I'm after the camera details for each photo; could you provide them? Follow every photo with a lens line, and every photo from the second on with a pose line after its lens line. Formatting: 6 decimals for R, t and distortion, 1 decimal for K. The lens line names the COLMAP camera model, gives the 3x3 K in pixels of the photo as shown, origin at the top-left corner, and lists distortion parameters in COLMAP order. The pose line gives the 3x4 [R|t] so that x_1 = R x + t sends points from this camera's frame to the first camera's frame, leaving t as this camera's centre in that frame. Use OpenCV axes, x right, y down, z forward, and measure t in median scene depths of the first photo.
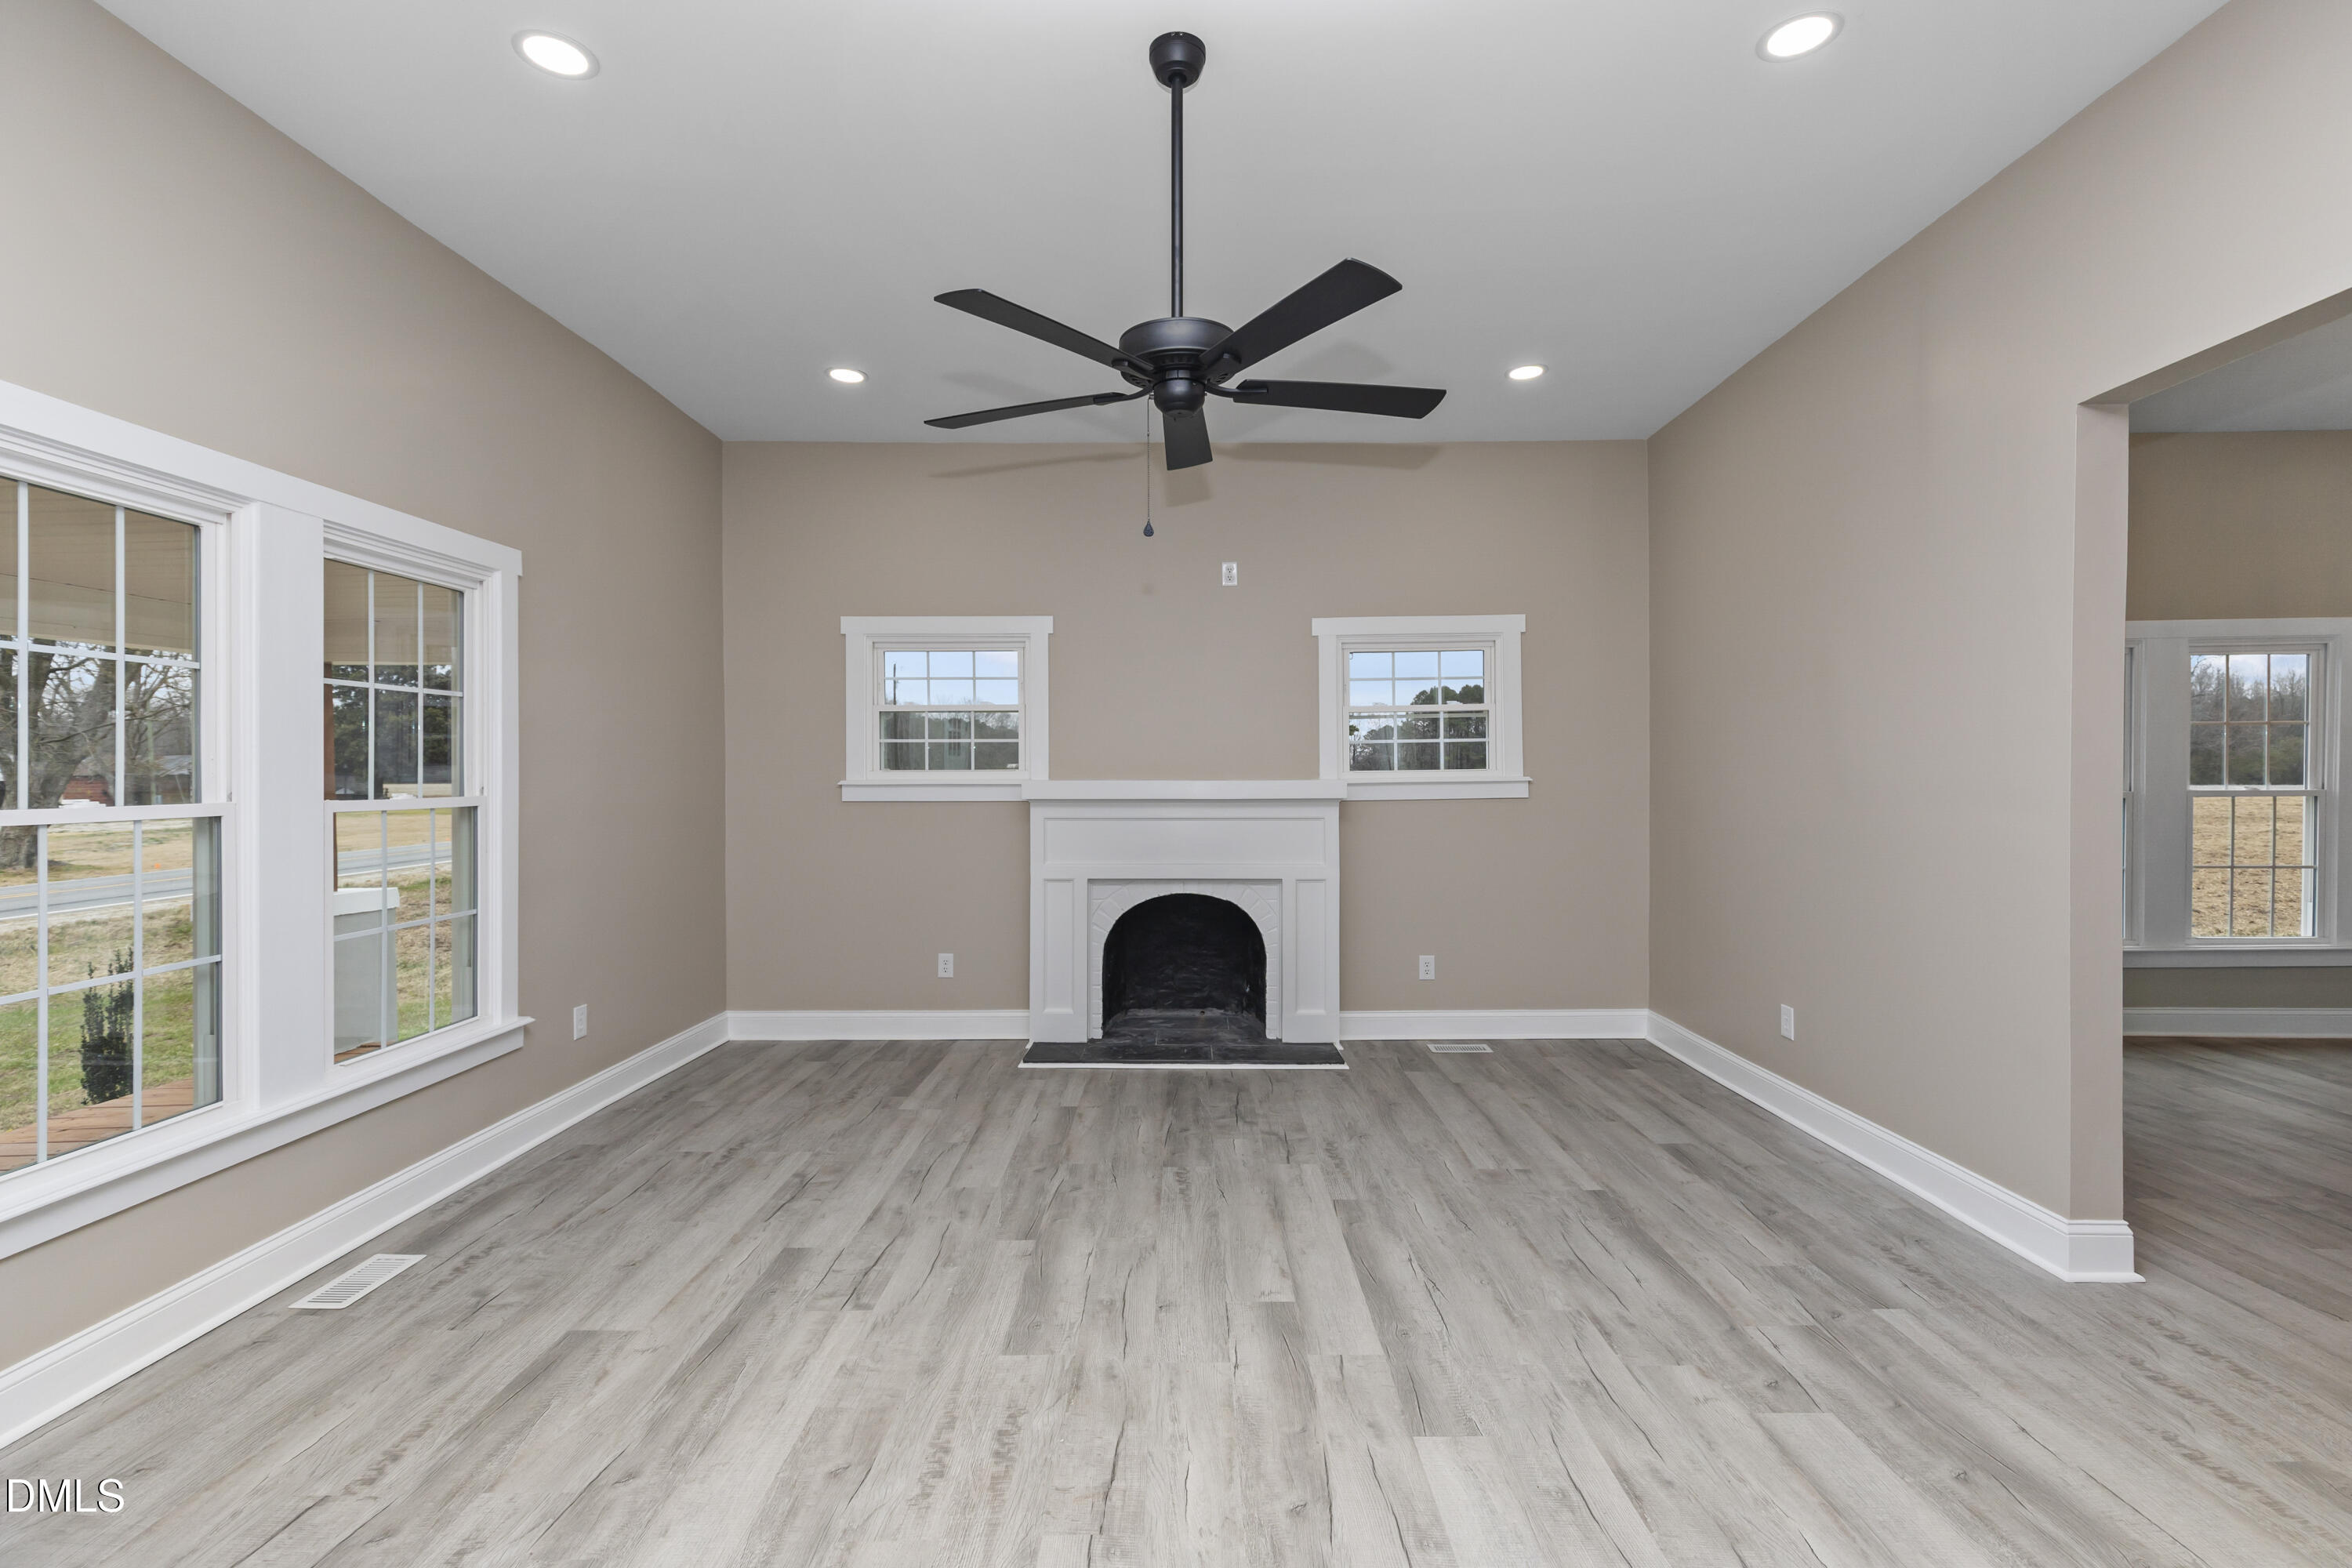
lens RADIAL K [[1075.0, 0, 1180.5], [0, 1075.0, 785.6], [0, 0, 1]] dist [0.012461, -0.004182]
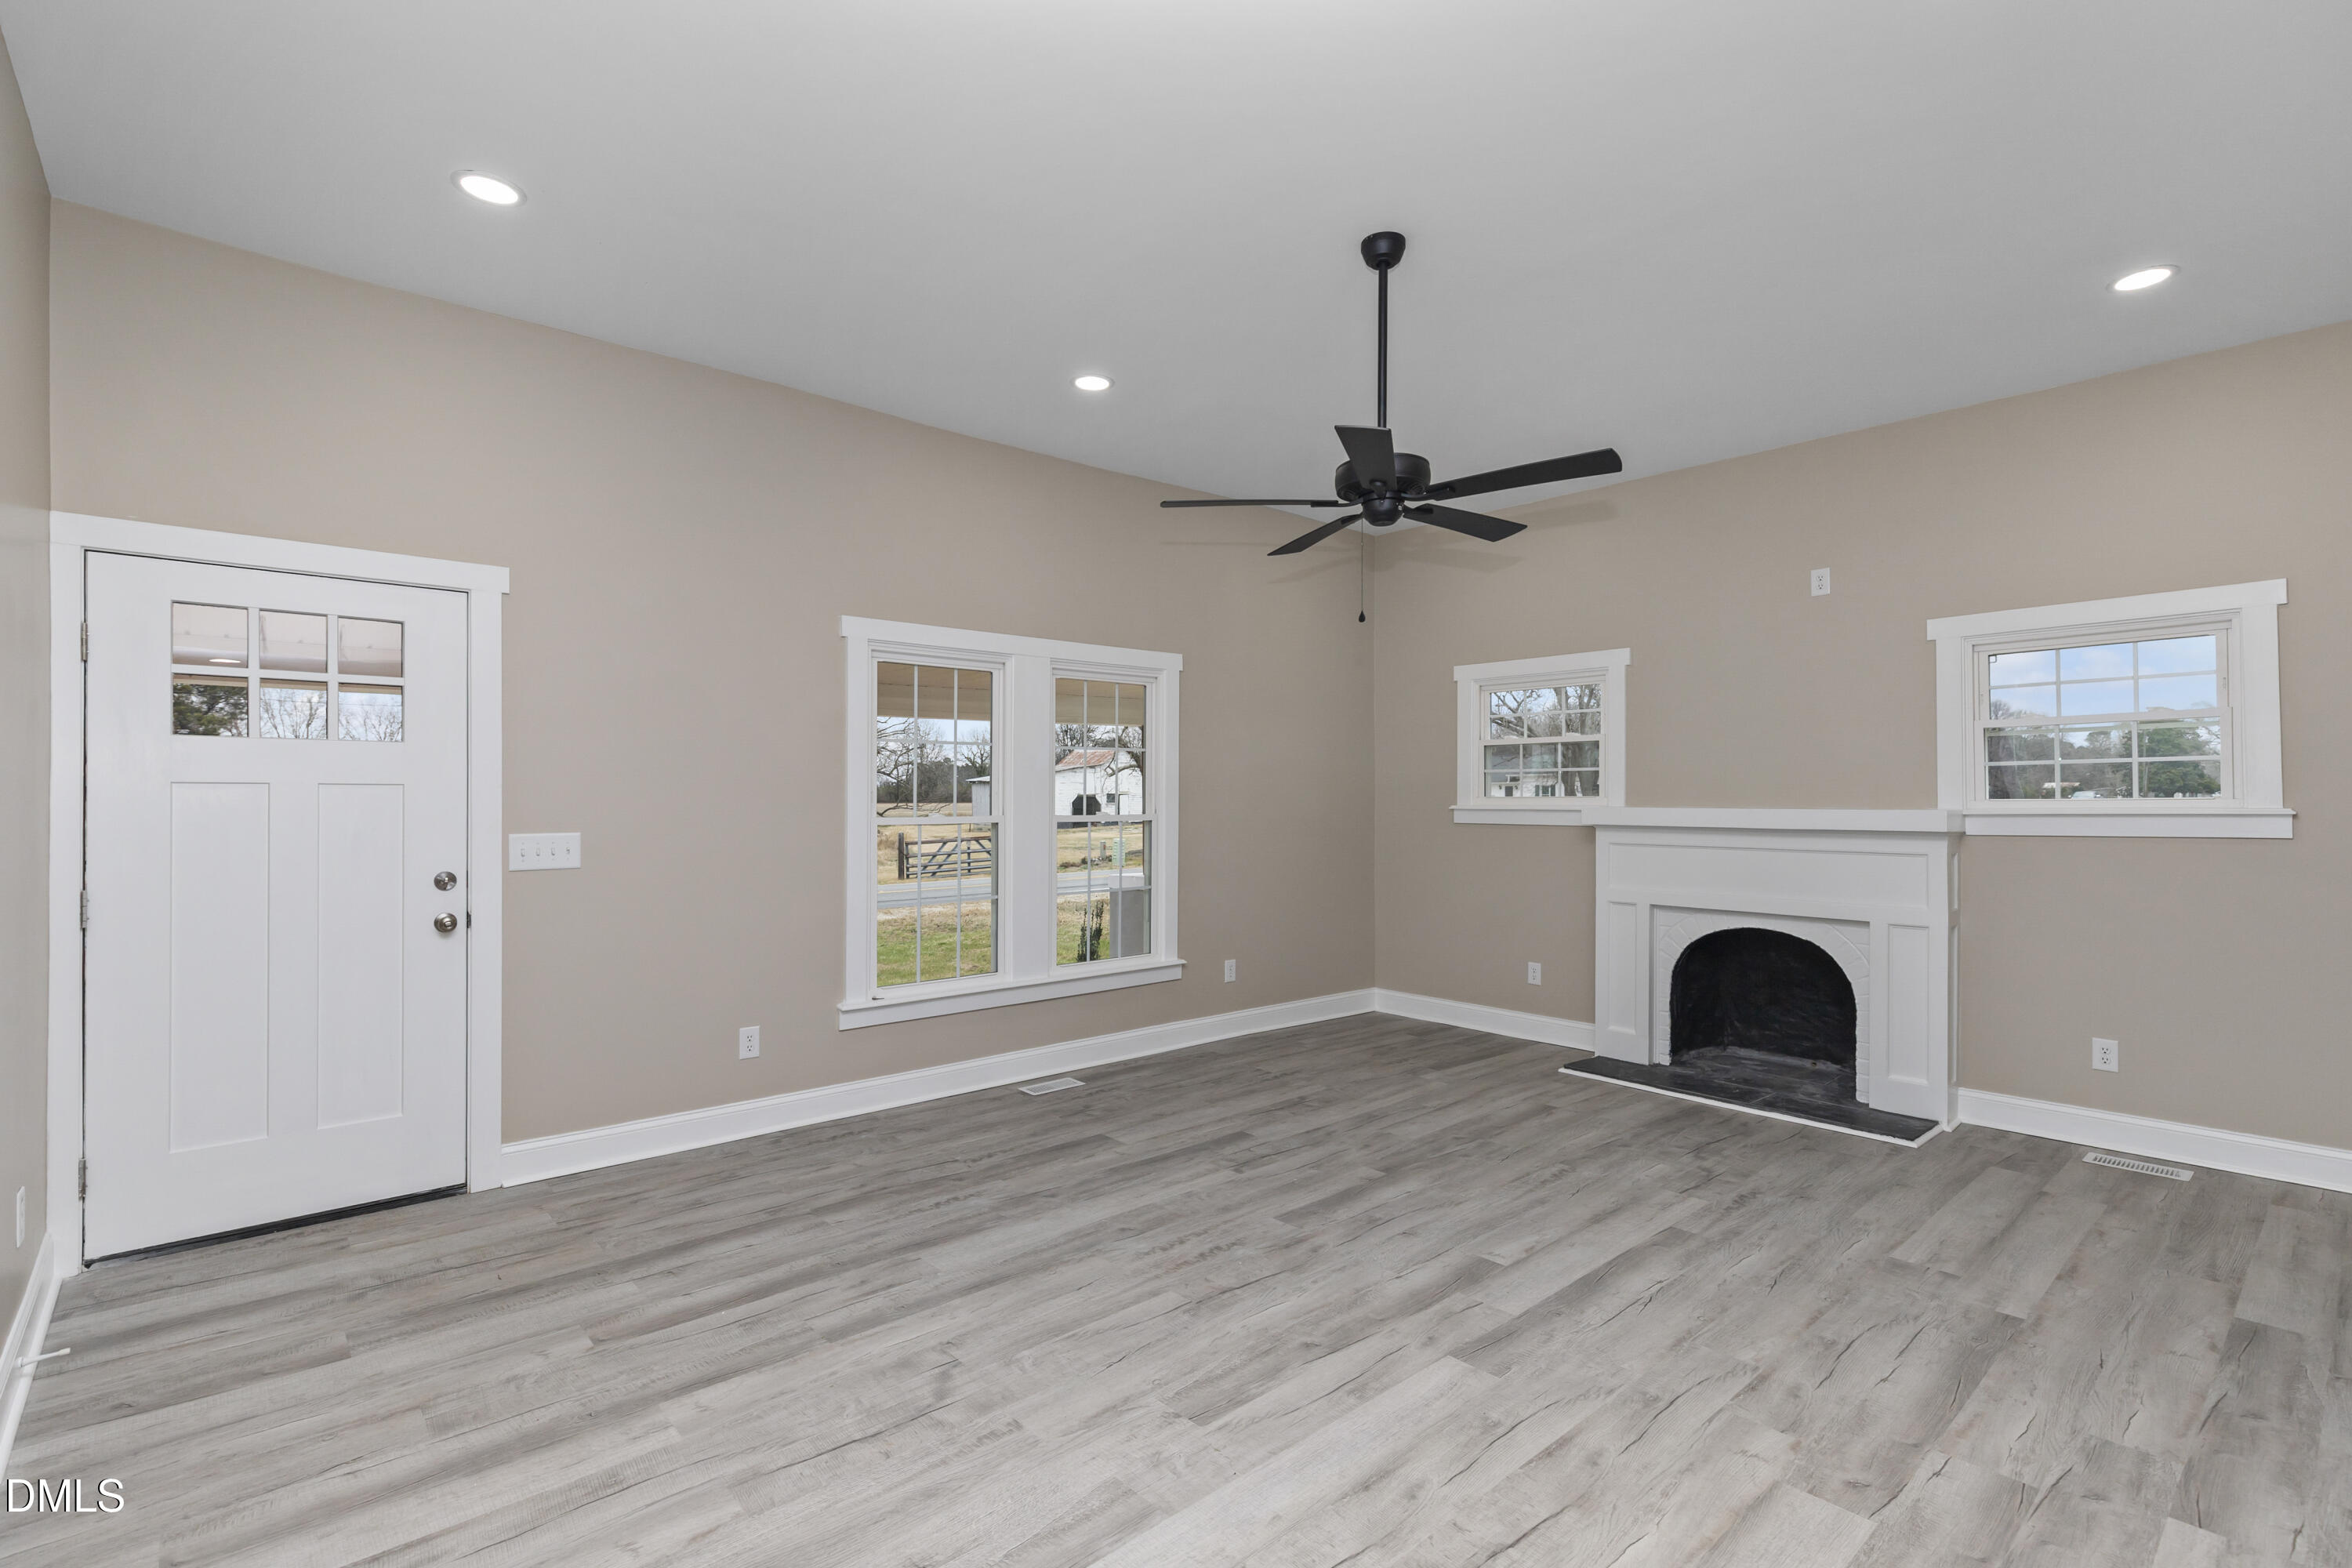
lens RADIAL K [[1075.0, 0, 1169.8], [0, 1075.0, 785.2], [0, 0, 1]] dist [0.012461, -0.004182]
pose [[0.664860, -0.005834, -0.746945, 0.589373], [-0.009646, 0.999819, -0.016396, -0.007231], [0.746905, 0.018106, 0.664684, -0.029347]]
